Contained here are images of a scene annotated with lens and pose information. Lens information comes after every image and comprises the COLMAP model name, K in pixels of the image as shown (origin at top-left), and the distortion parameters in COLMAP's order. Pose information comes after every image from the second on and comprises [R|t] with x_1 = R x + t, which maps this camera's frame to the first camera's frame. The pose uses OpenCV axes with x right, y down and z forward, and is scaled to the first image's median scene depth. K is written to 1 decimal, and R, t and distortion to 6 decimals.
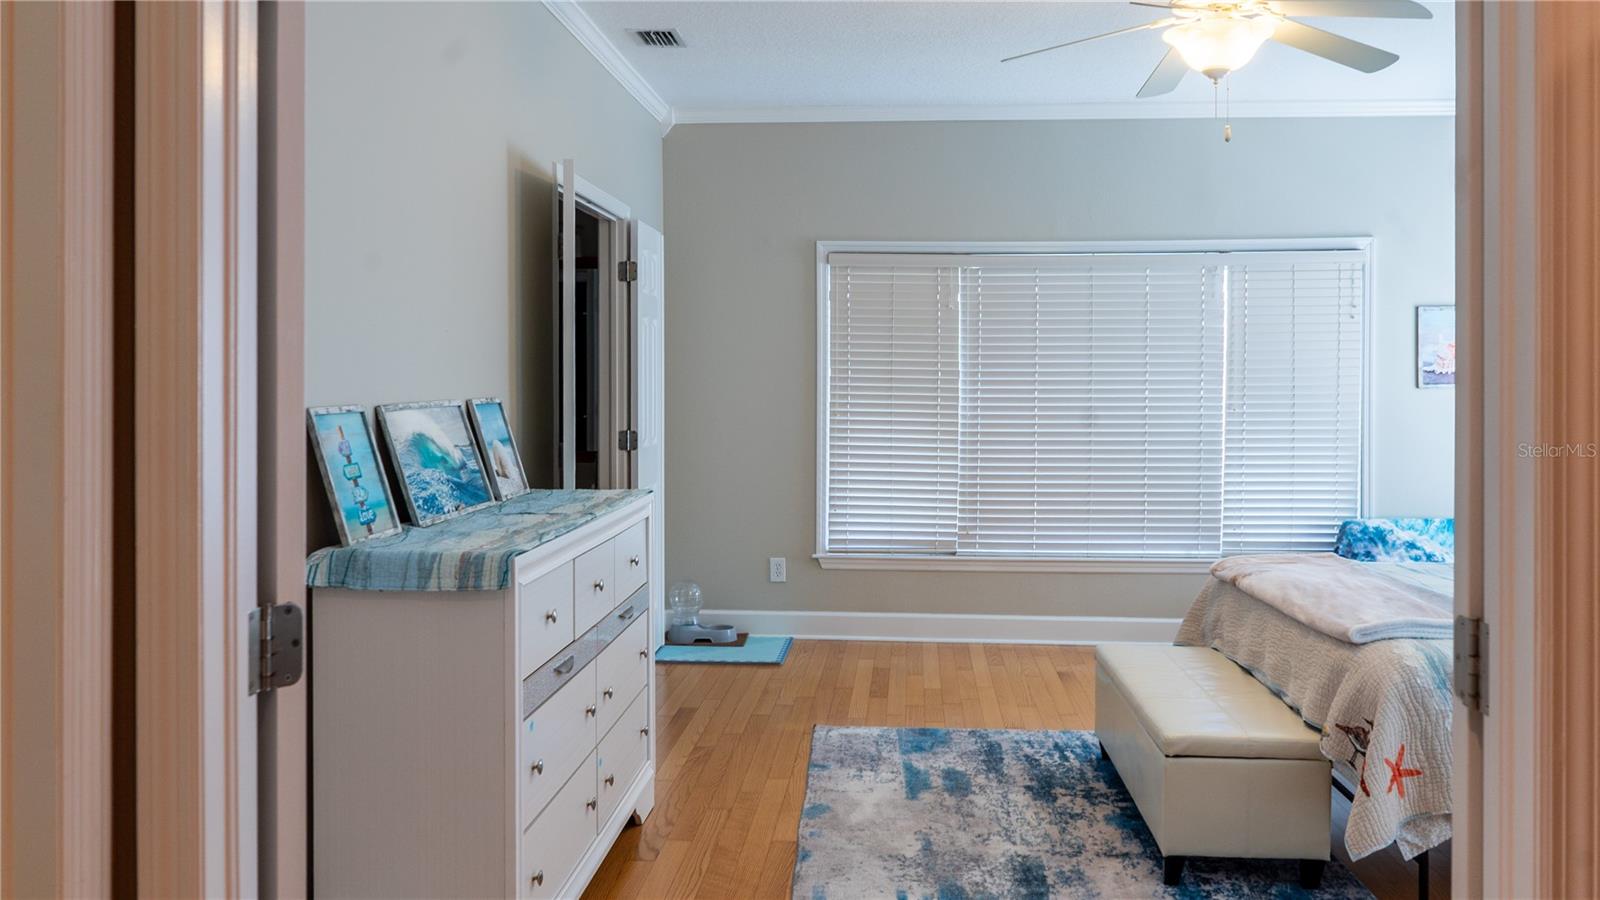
lens RADIAL K [[1420.1, 0, 800.3], [0, 1420.1, 368.5], [0, 0, 1]] dist [-0.007354, 0.000652]
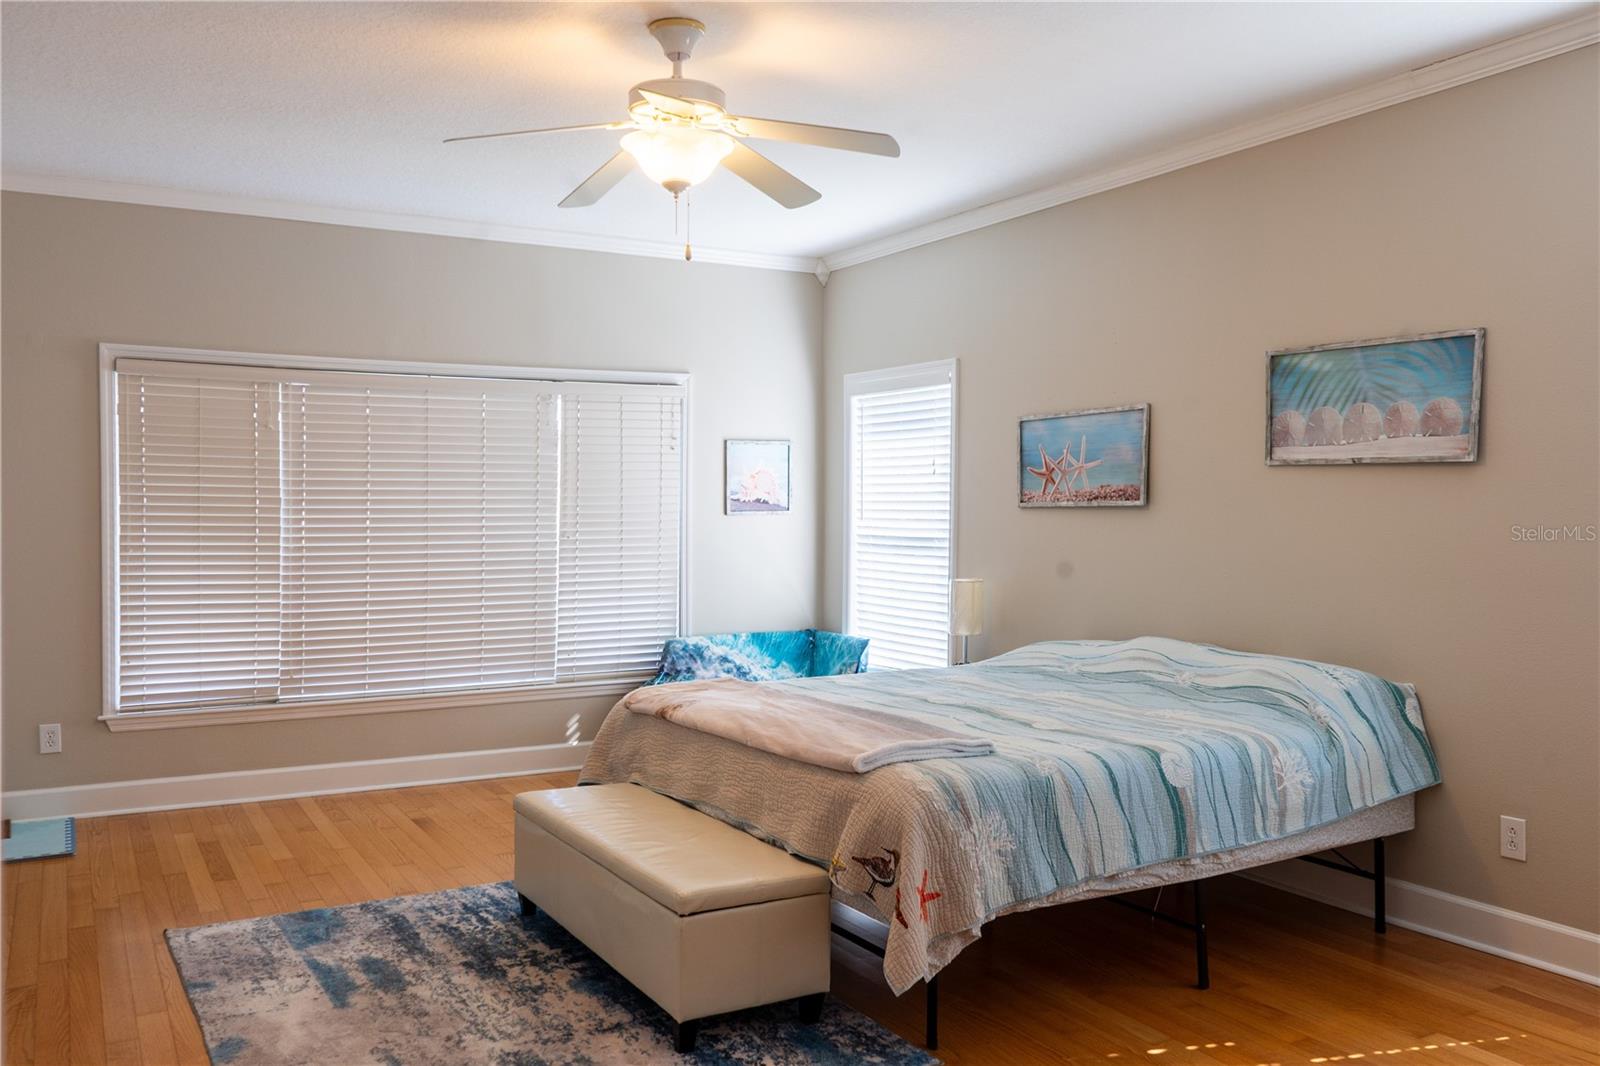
lens RADIAL K [[1308.0, 0, 800.0], [0, 1308.0, 533.0], [0, 0, 1]] dist [-0.006827, 0.003553]
pose [[0.830713, -0.013096, 0.556547, -0.079243], [-0.002665, 0.999618, 0.027500, -0.000071], [-0.556694, -0.024328, 0.830361, 0.135434]]
